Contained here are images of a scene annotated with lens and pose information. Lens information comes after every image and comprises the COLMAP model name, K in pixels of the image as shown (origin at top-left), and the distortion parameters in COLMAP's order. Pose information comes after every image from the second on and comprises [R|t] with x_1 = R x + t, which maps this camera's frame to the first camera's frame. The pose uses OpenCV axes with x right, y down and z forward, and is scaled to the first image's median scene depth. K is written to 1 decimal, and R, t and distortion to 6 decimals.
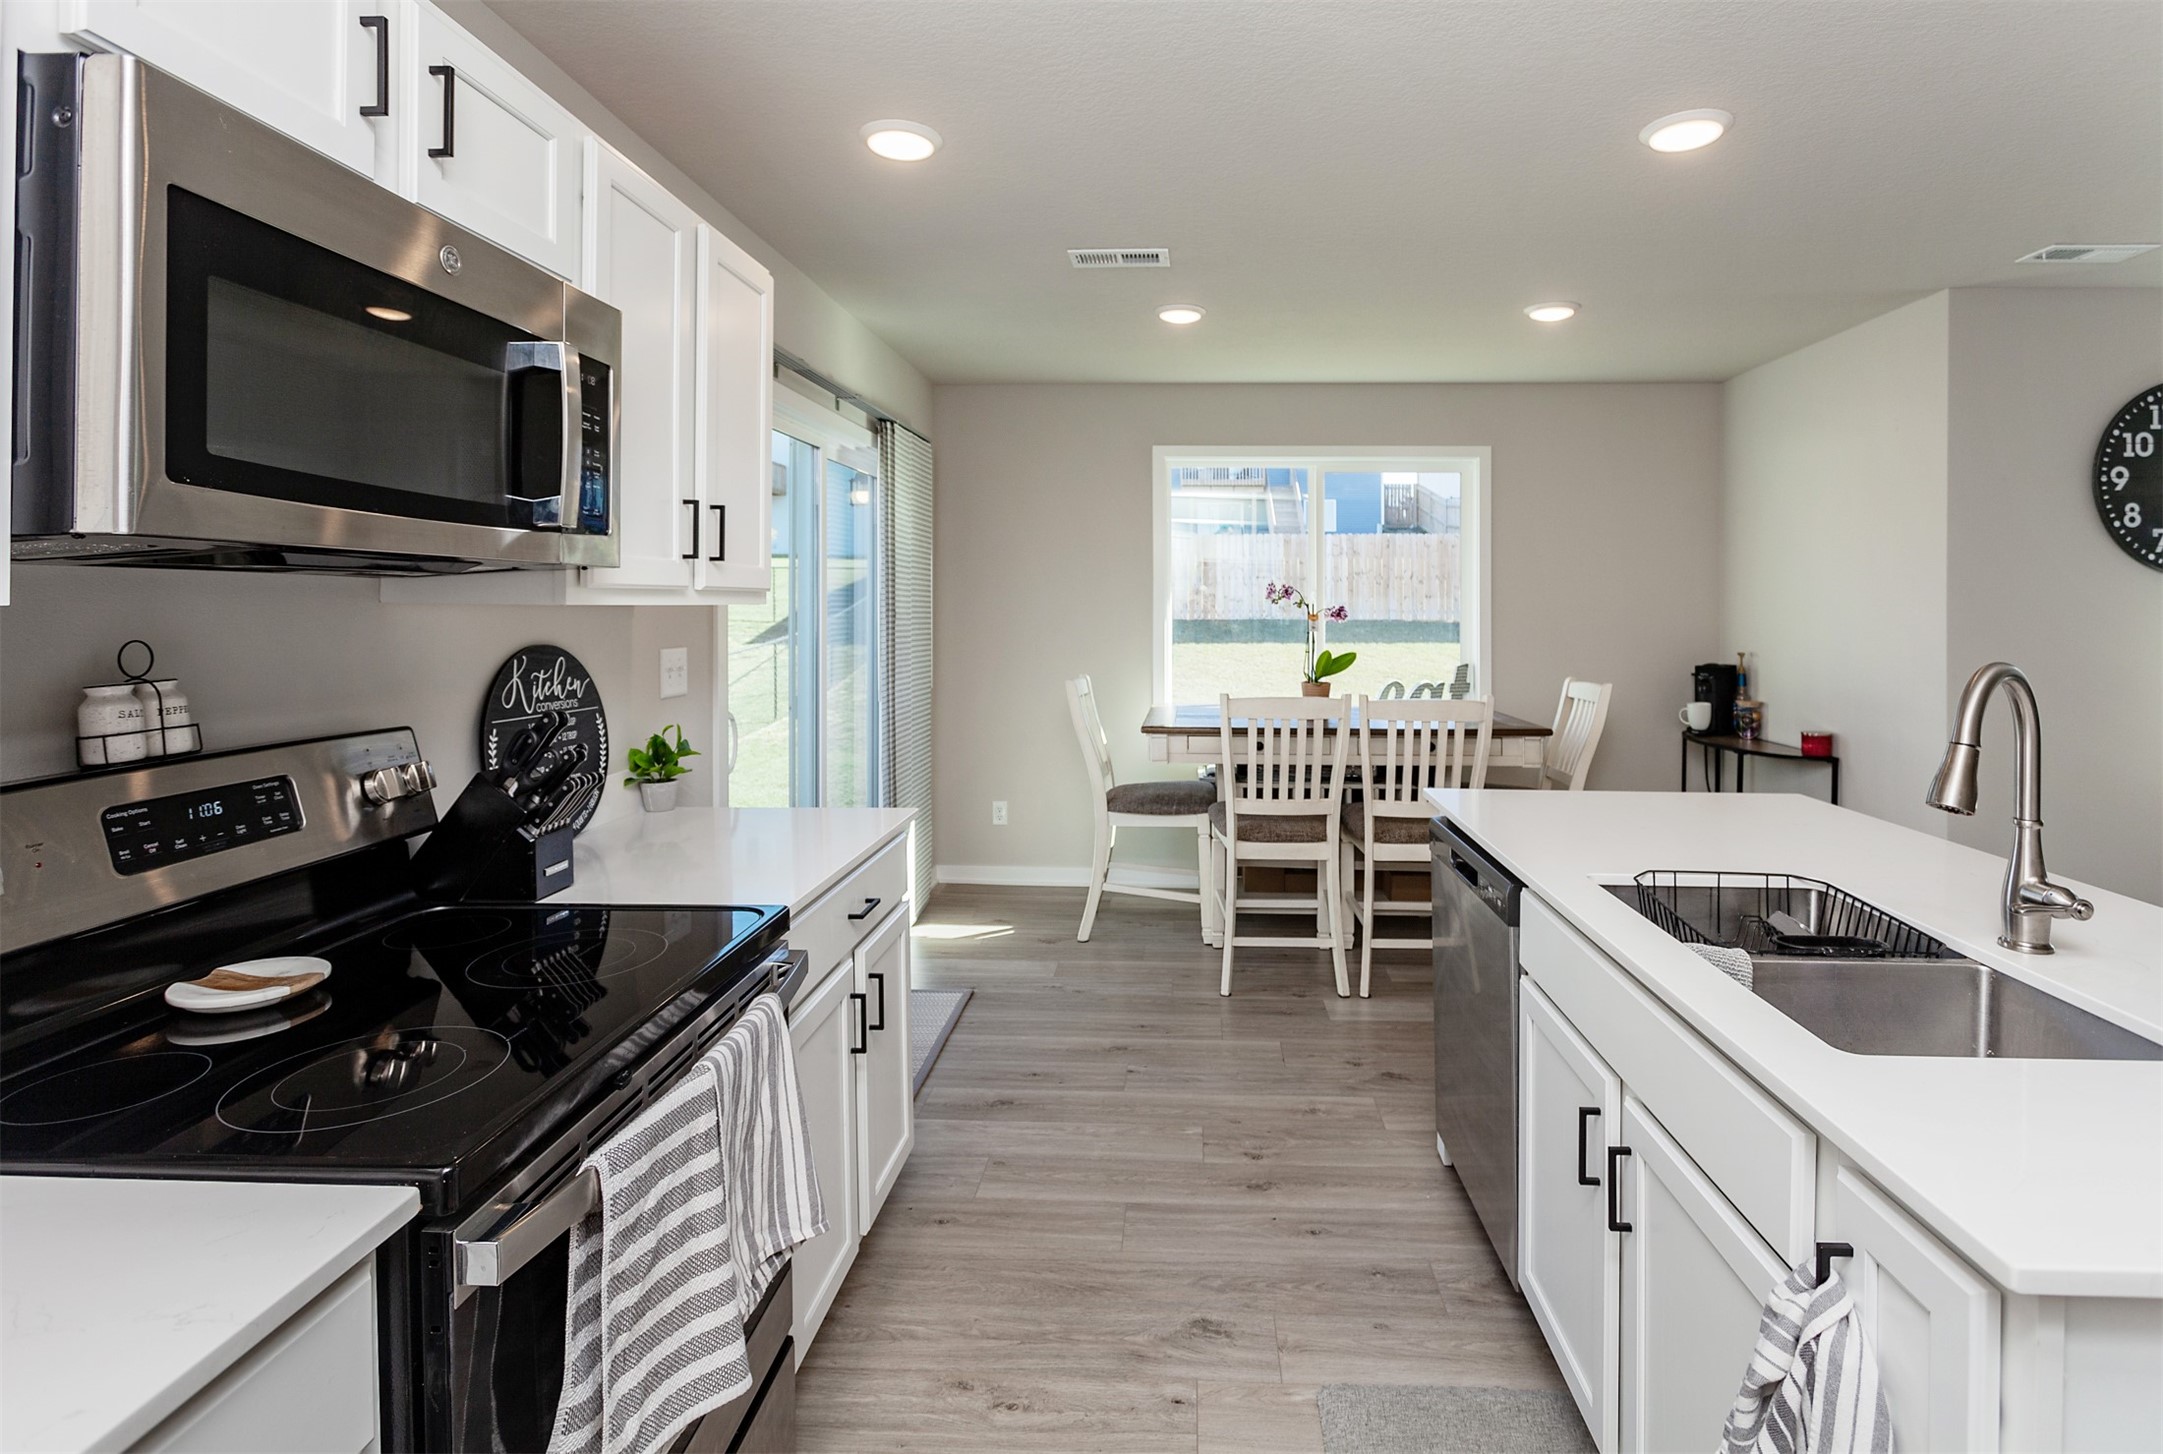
lens RADIAL K [[1046.9, 0, 1141.3], [0, 1046.9, 605.9], [0, 0, 1]] dist [-0.013956, 0.001677]
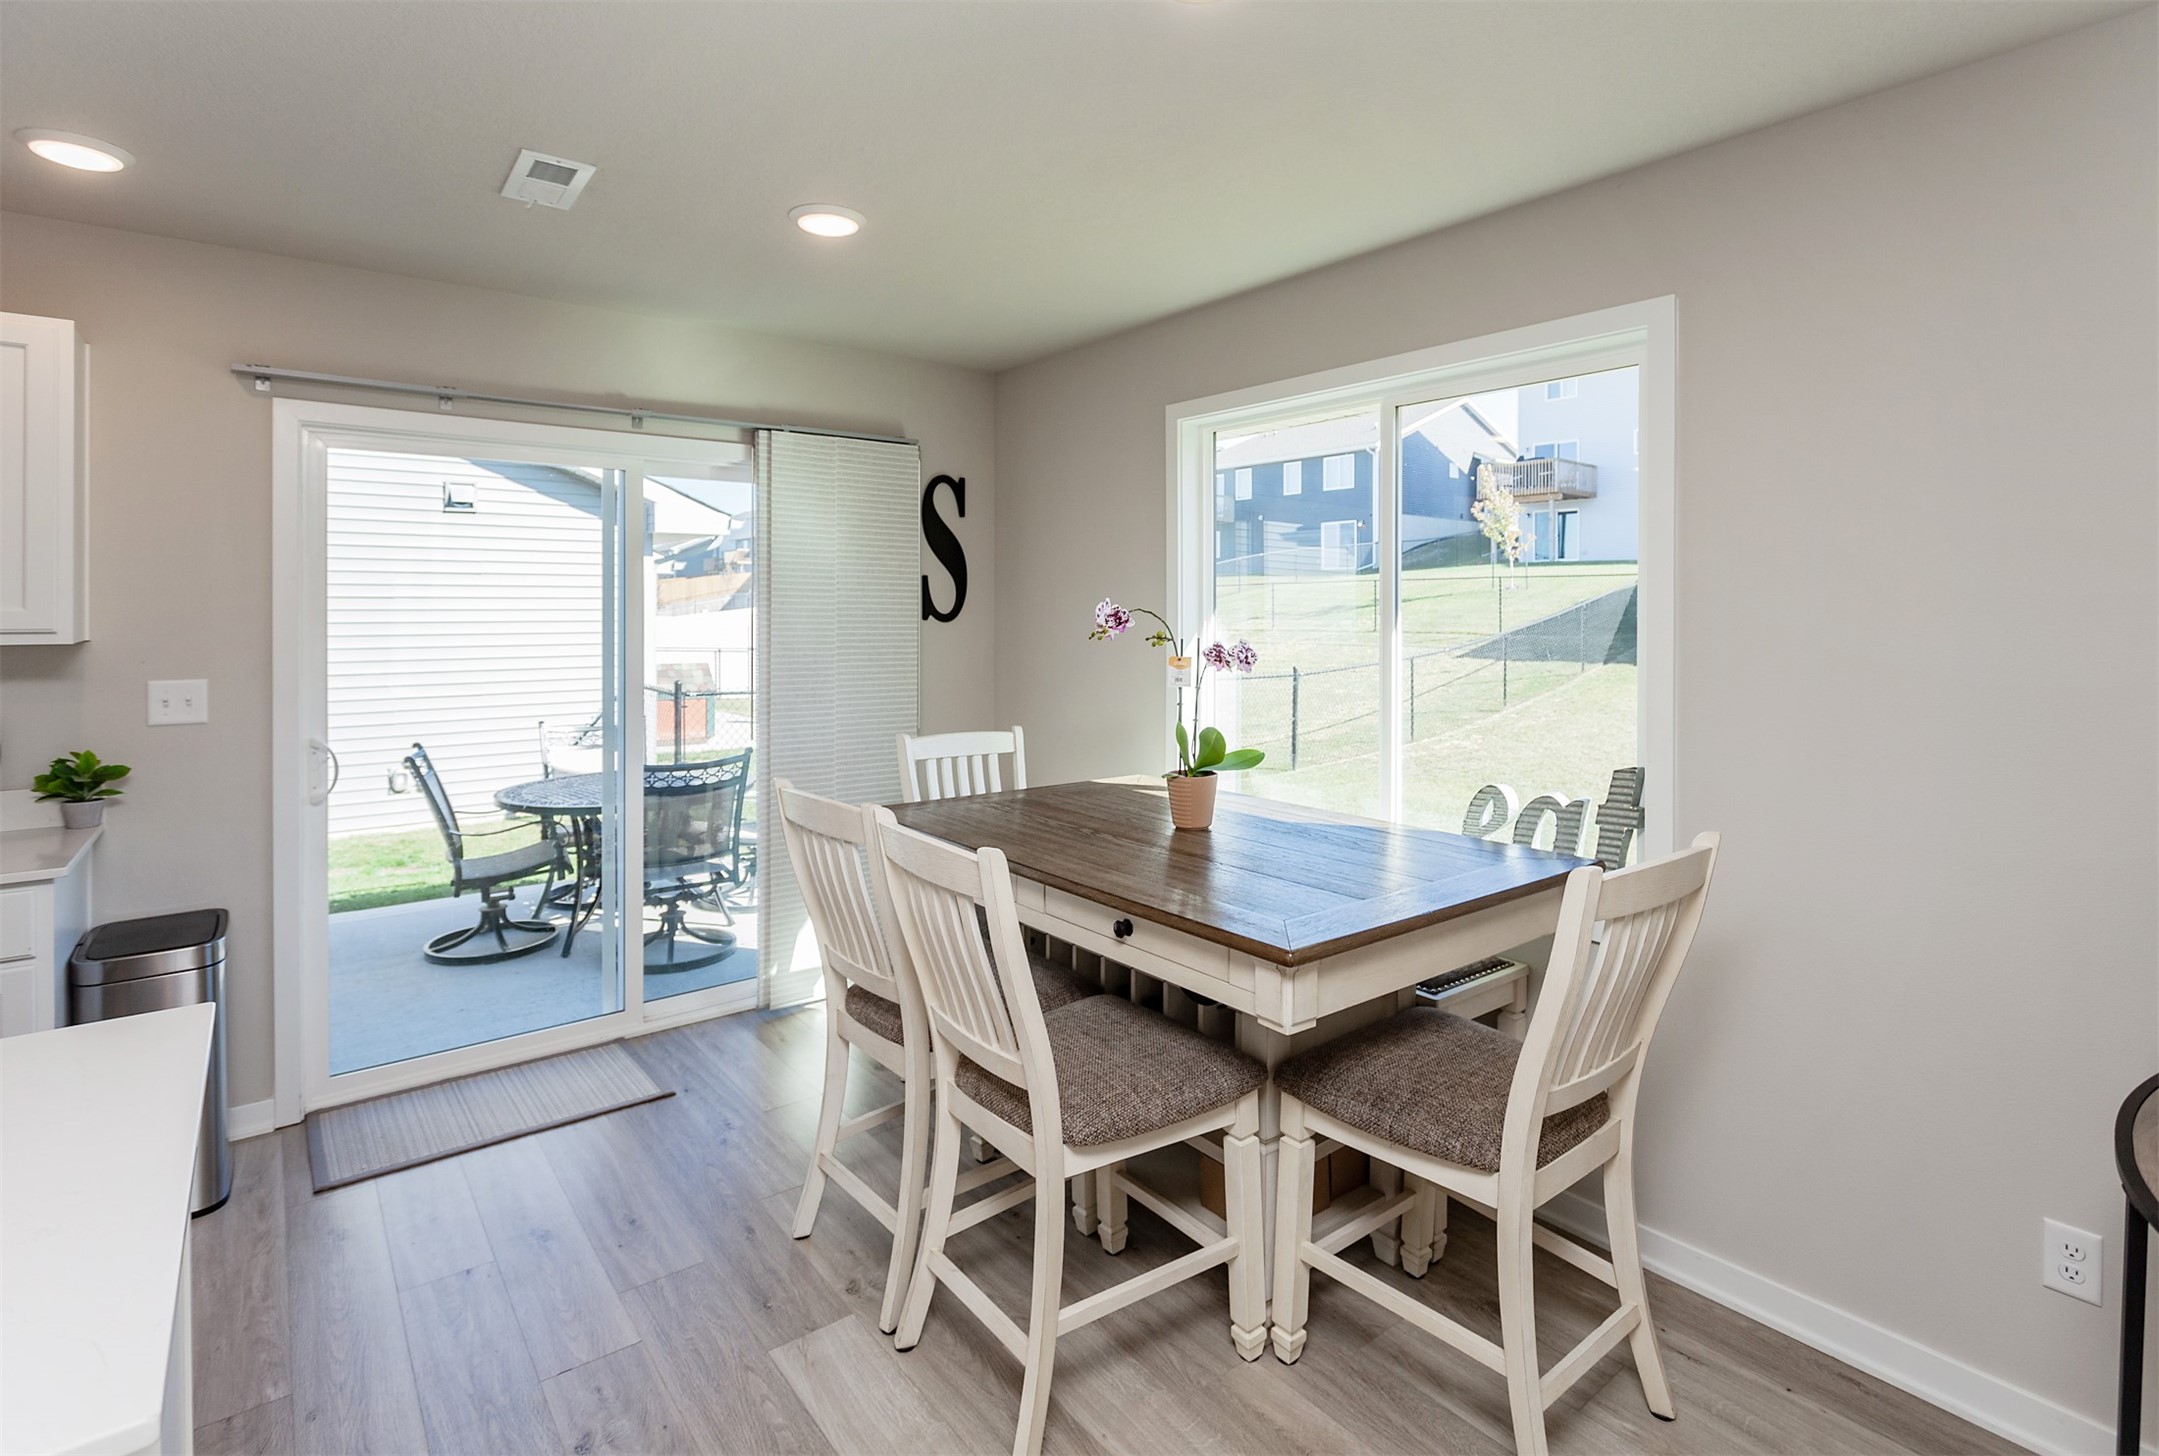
lens RADIAL K [[1045.0, 0, 1105.2], [0, 1045.0, 615.7], [0, 0, 1]] dist [-0.013956, 0.001677]
pose [[0.663228, 0.001294, -0.748417, 0.960727], [-0.000191, 0.999999, 0.001560, -0.027243], [0.748418, -0.000892, 0.663227, 0.970149]]
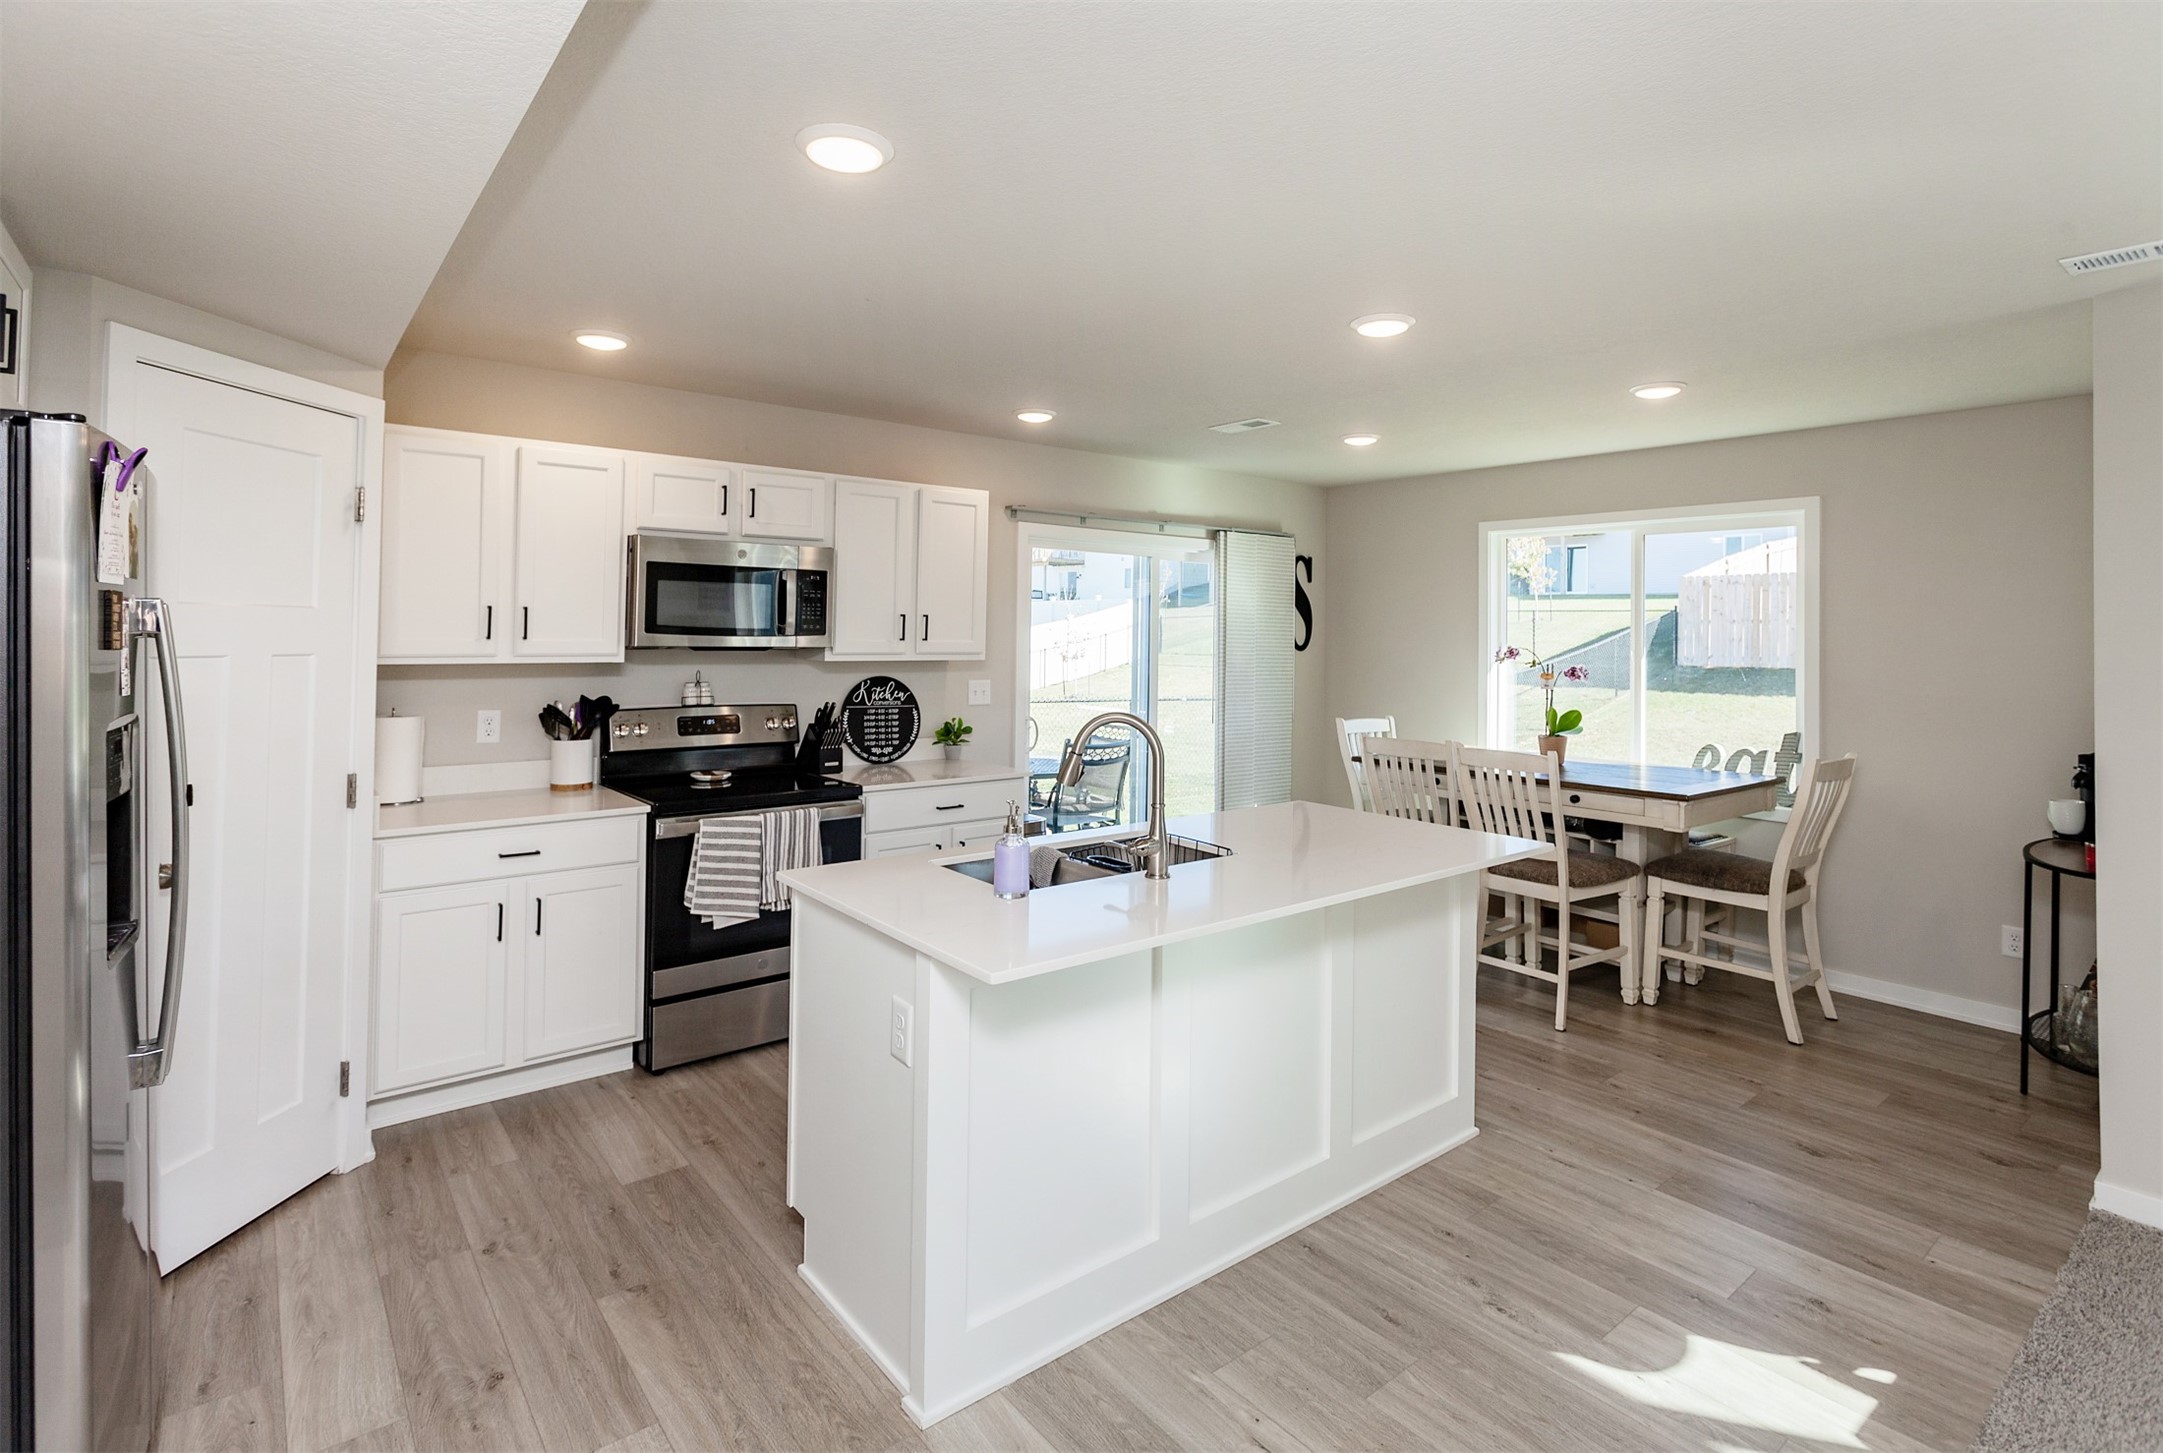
lens RADIAL K [[1046.9, 0, 1083.3], [0, 1046.9, 628.9], [0, 0, 1]] dist [-0.013956, 0.001677]
pose [[0.660932, 0.001291, -0.750444, 1.111987], [-0.011602, 0.999897, -0.008498, -0.040064], [0.750356, 0.014323, 0.660879, -0.147957]]
